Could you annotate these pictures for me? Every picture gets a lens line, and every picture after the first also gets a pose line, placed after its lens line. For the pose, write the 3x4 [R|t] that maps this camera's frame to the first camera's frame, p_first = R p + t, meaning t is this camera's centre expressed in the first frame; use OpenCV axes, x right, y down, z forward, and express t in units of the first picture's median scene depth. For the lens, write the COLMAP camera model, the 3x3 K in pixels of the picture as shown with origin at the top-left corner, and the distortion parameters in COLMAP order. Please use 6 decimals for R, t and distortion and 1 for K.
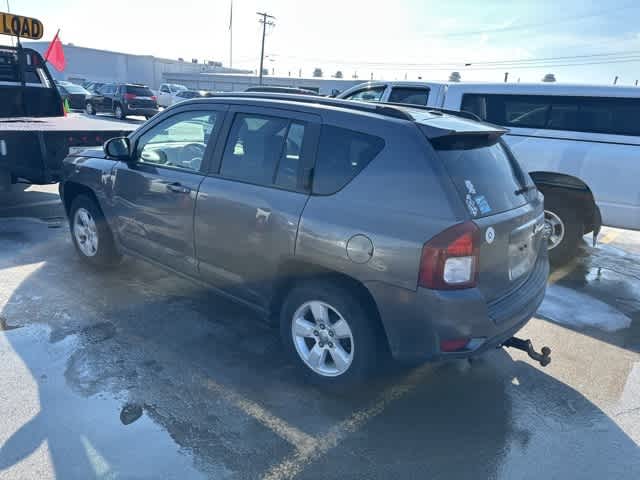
lens RADIAL K [[443.5, 0, 320.0], [0, 443.5, 240.0], [0, 0, 1]] dist [0.036357, -0.036549]
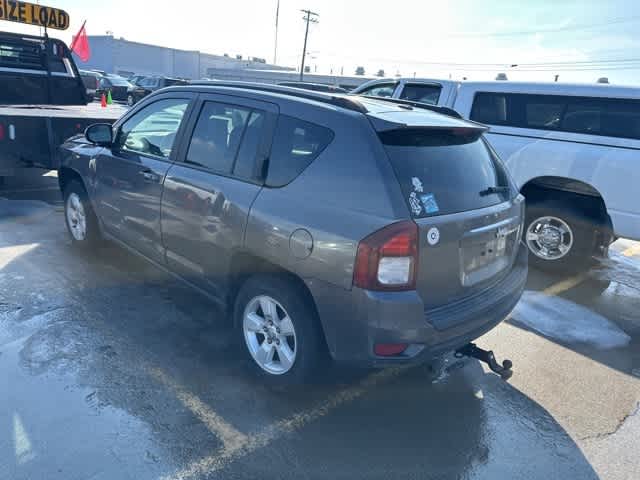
lens RADIAL K [[443.5, 0, 320.0], [0, 443.5, 240.0], [0, 0, 1]] dist [0.036357, -0.036549]
pose [[0.995681, 0.050811, -0.077702, 0.128151], [-0.050531, 0.998707, 0.005574, 0.002456], [0.077884, -0.001624, 0.996961, 0.027135]]
